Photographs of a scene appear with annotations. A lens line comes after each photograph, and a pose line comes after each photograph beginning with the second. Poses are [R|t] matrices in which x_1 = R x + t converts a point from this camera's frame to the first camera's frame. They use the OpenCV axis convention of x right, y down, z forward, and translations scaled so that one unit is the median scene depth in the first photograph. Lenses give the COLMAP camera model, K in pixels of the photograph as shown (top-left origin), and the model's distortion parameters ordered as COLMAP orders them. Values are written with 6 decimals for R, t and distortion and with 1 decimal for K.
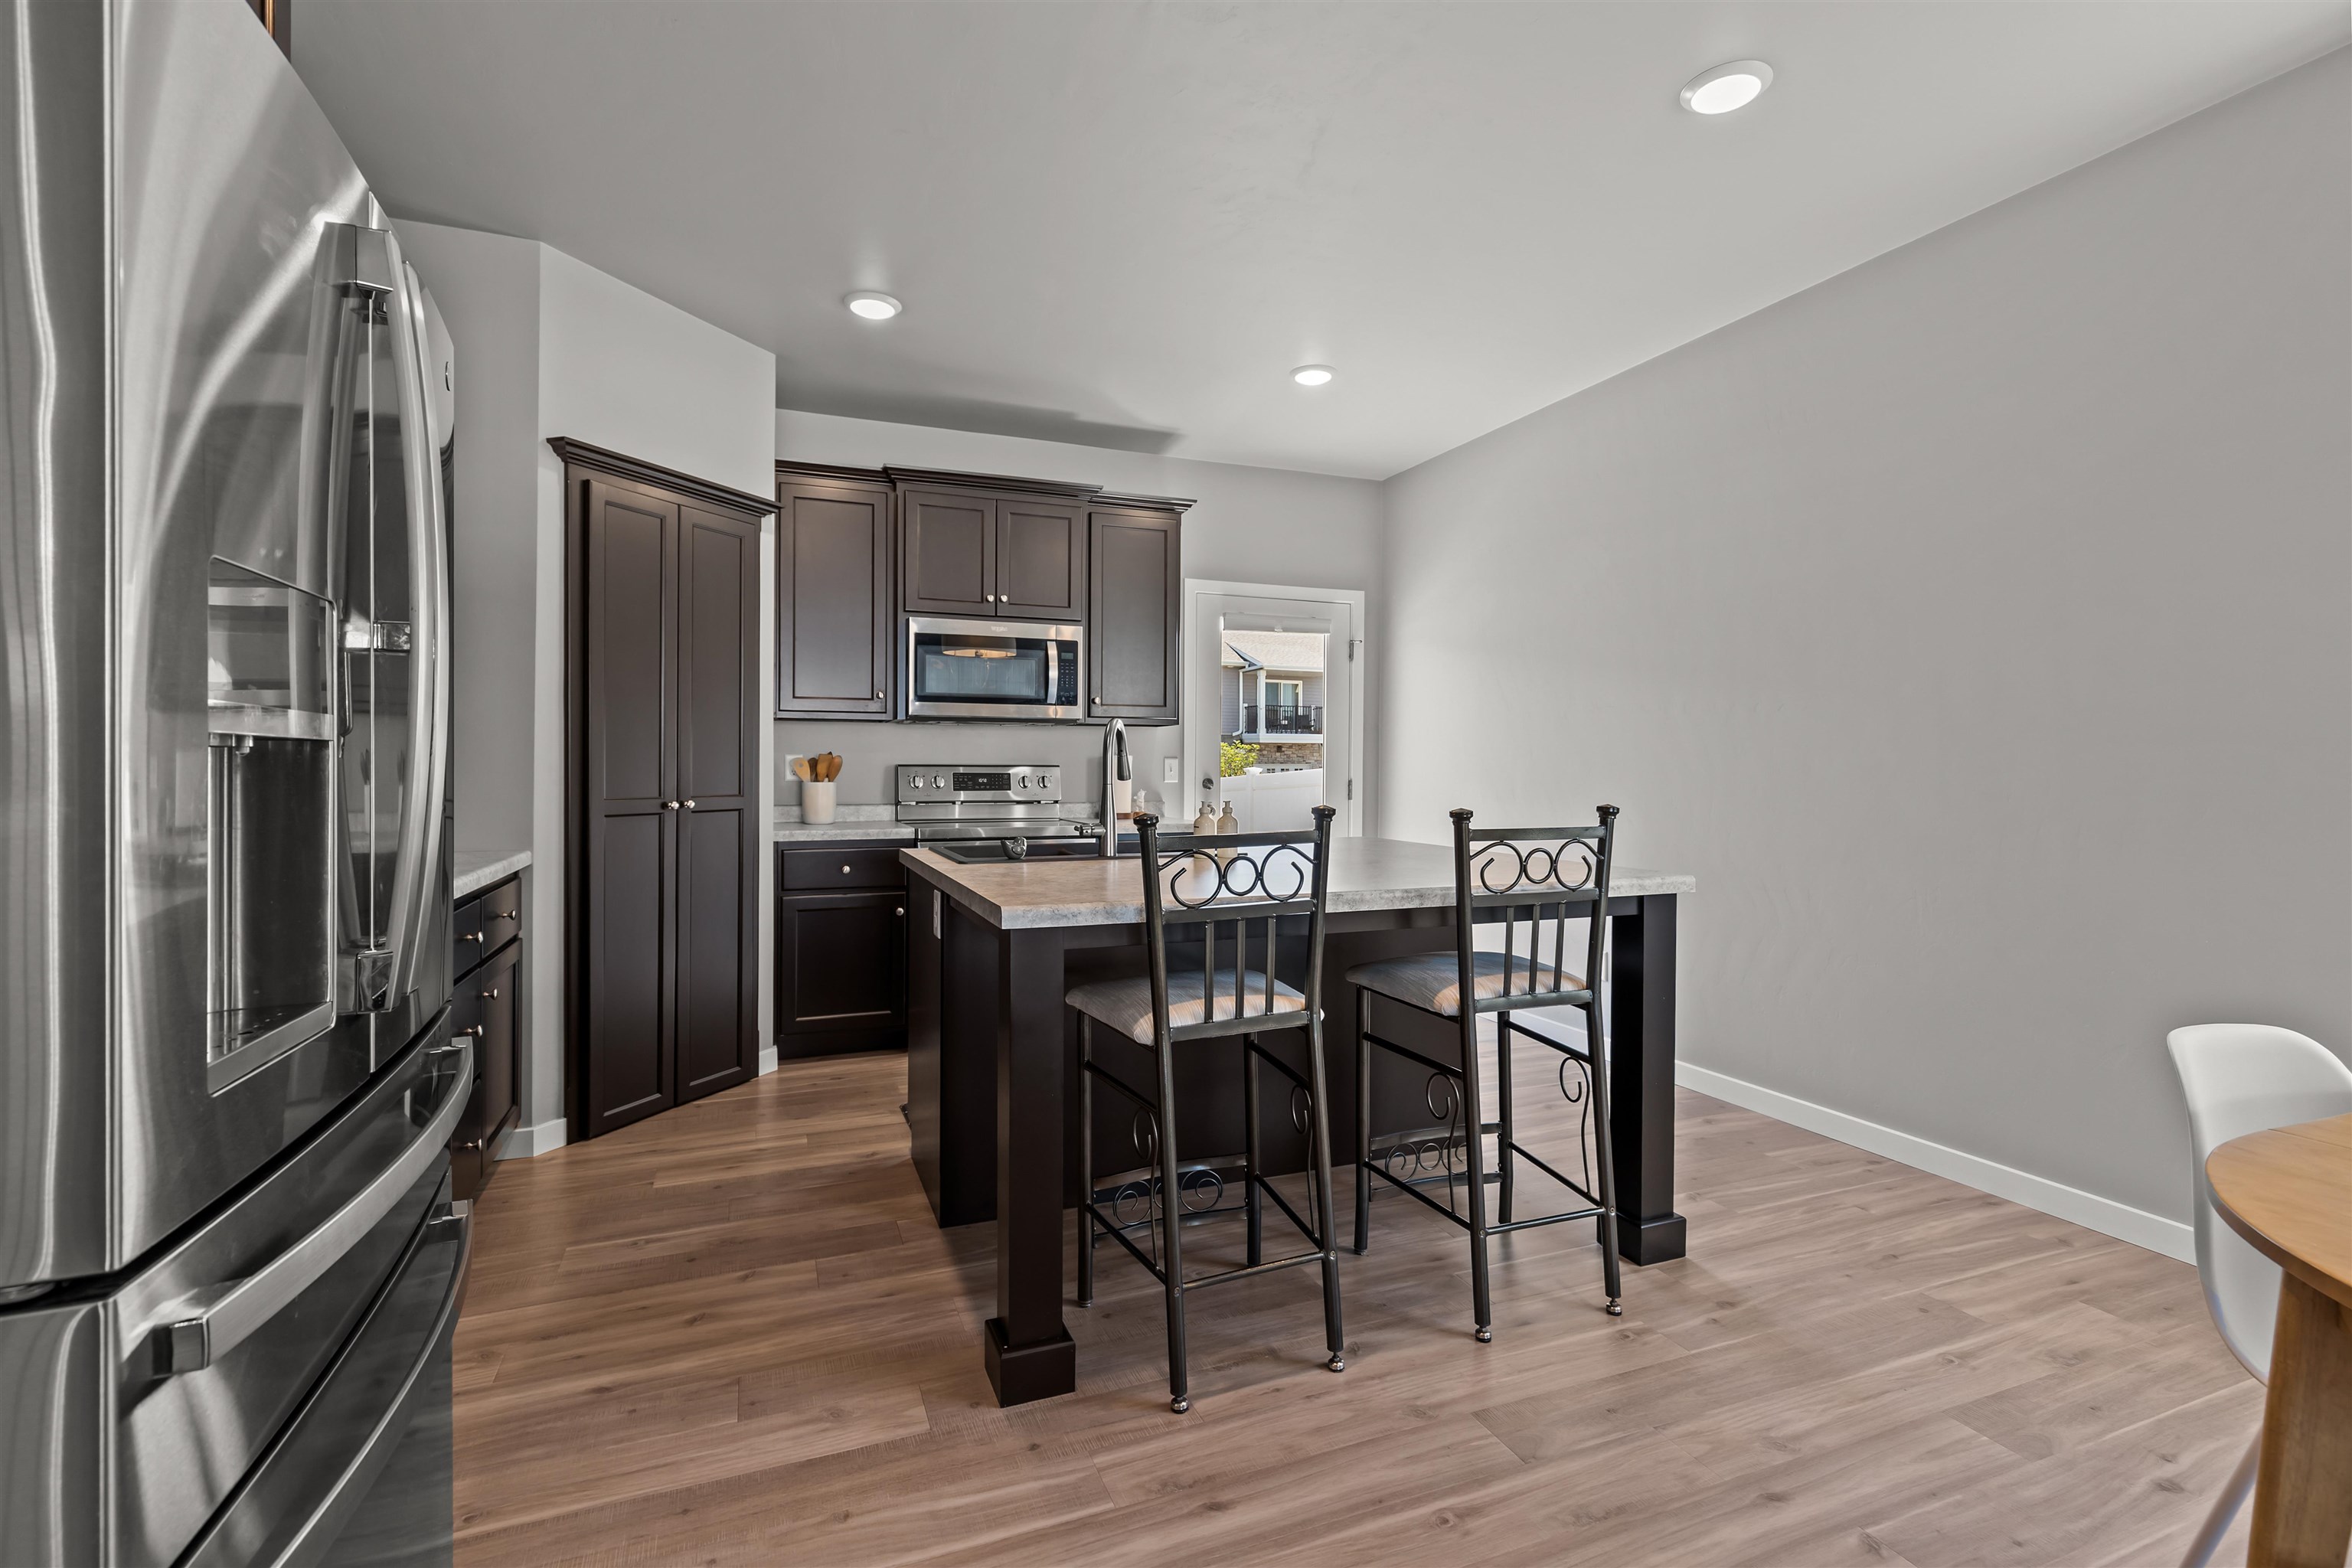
lens RADIAL K [[1059.1, 0, 1173.1], [0, 1059.1, 778.1], [0, 0, 1]] dist [0.011515, -0.002636]
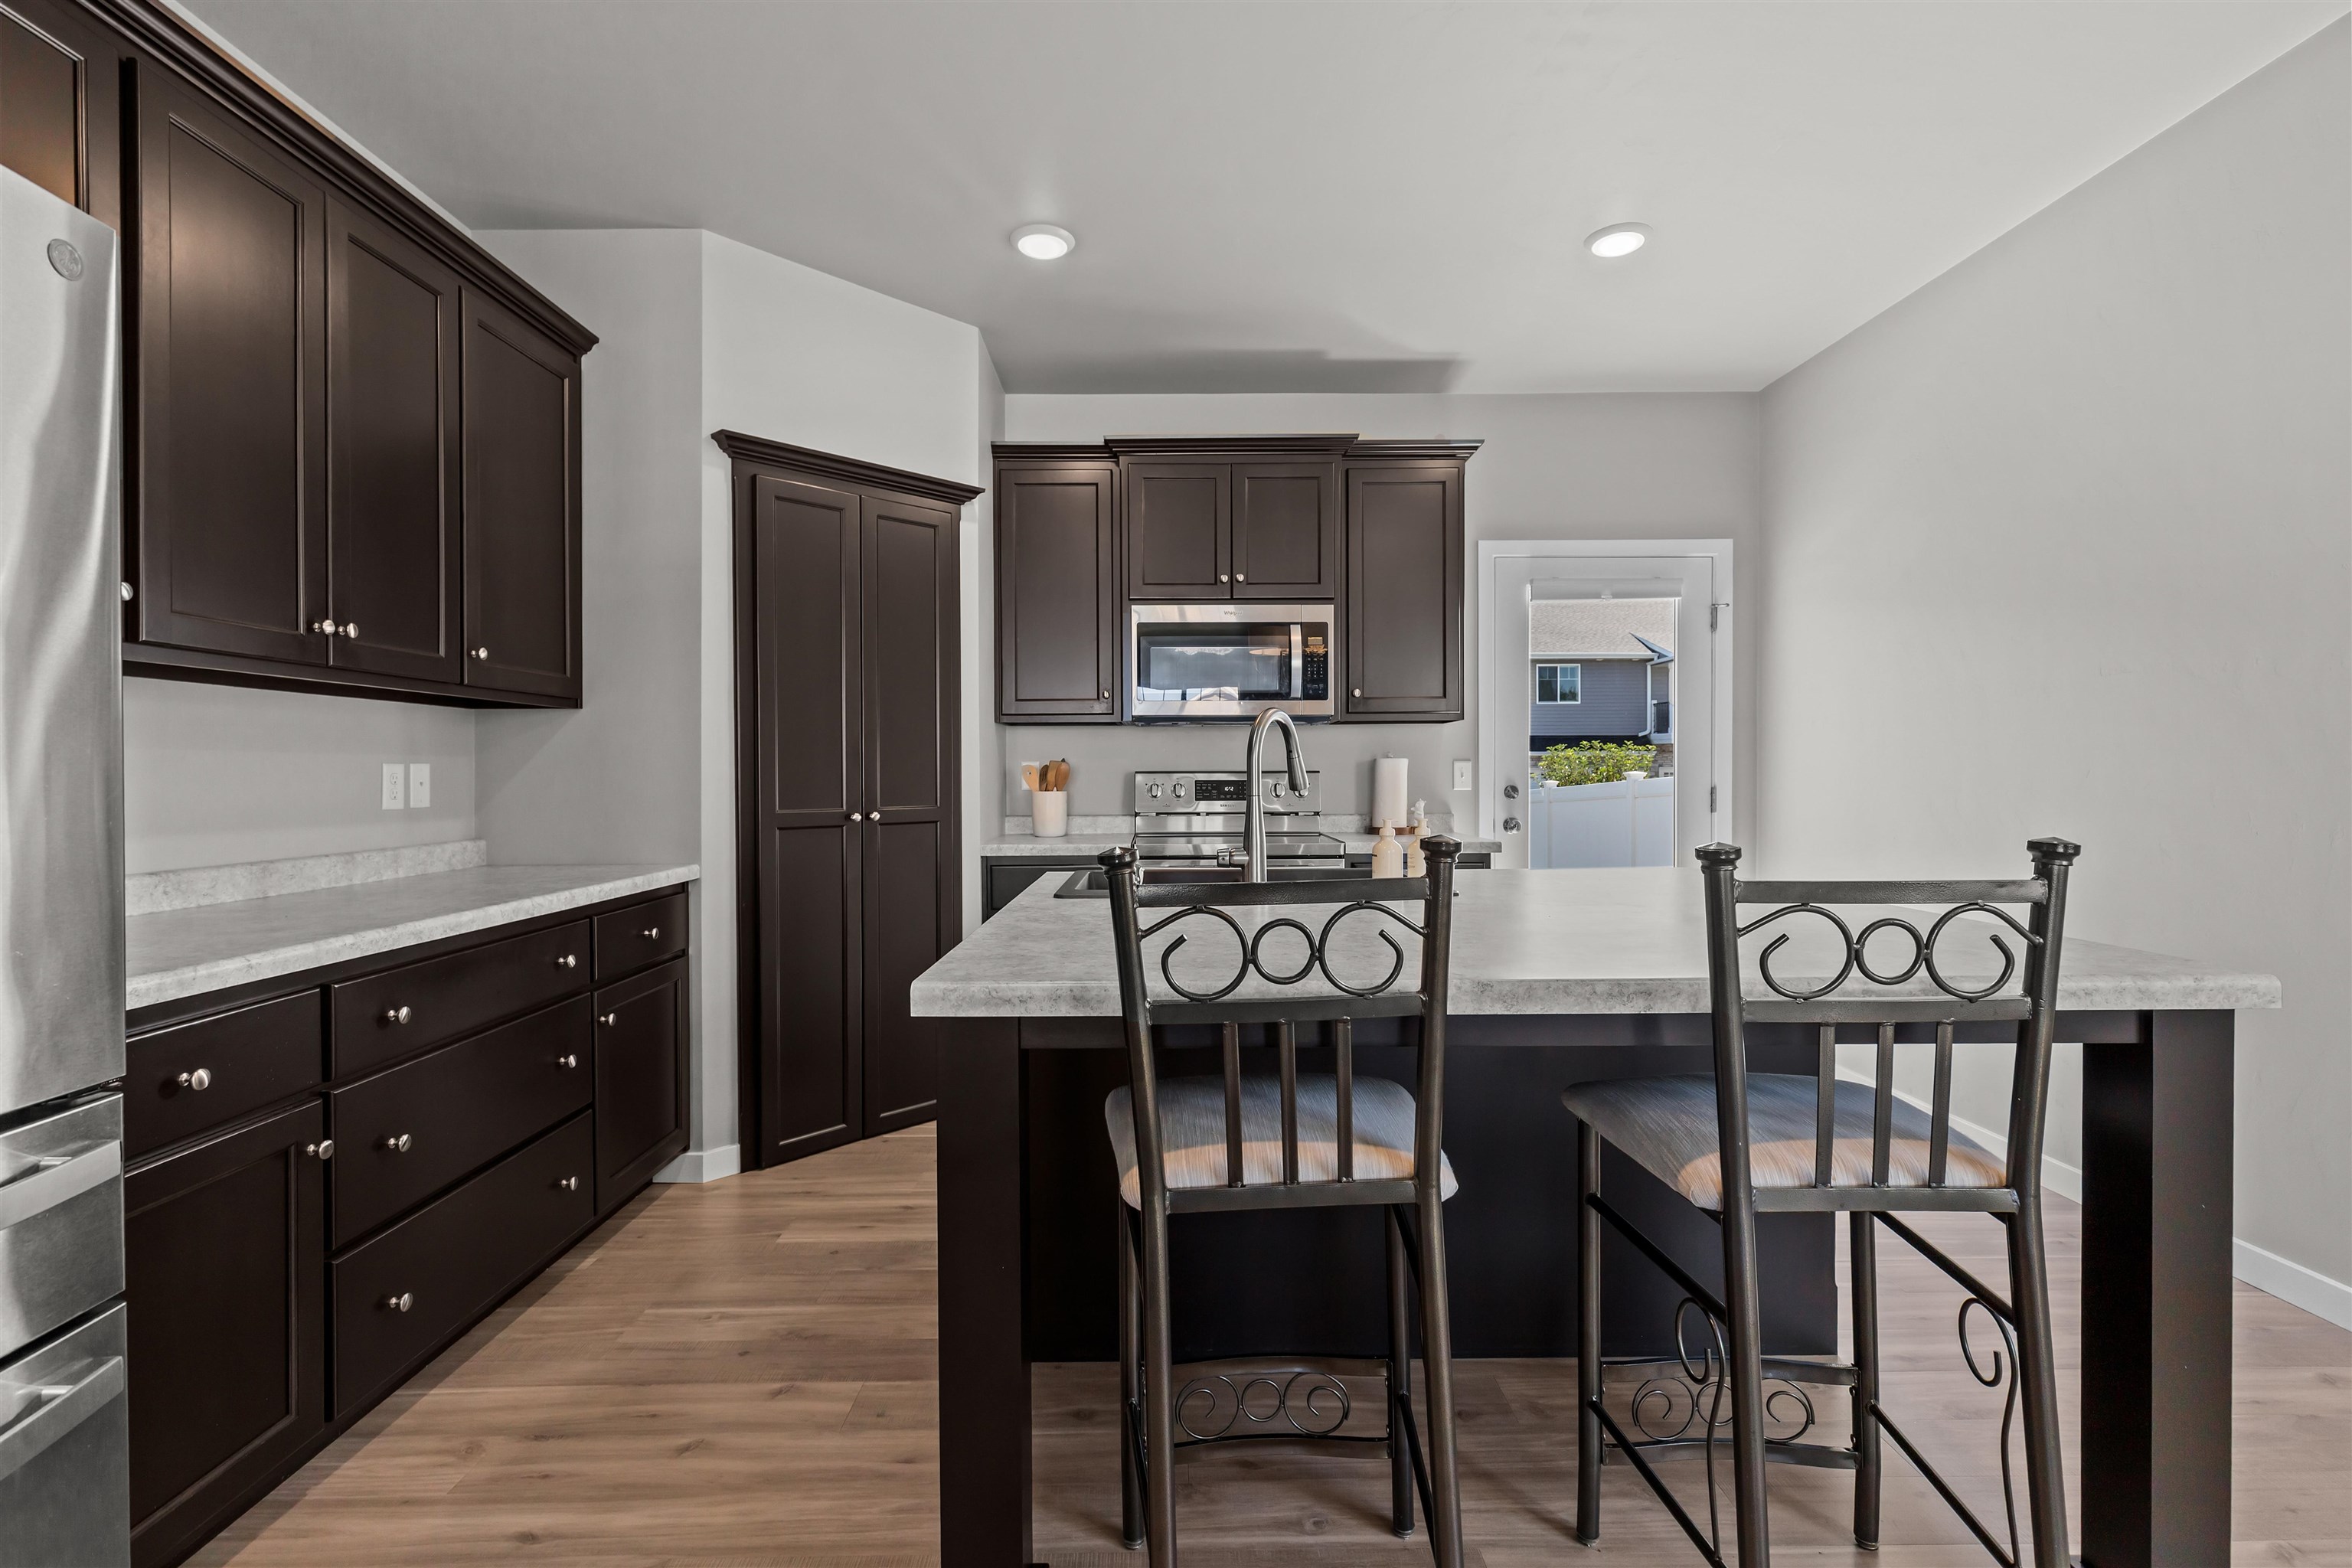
lens RADIAL K [[1059.1, 0, 1171.1], [0, 1059.1, 783.2], [0, 0, 1]] dist [0.011515, -0.002636]
pose [[0.932830, -0.004279, -0.360290, 0.185514], [0.004056, 0.999991, -0.001377, -0.003260], [0.360293, -0.000177, 0.932839, 0.338860]]
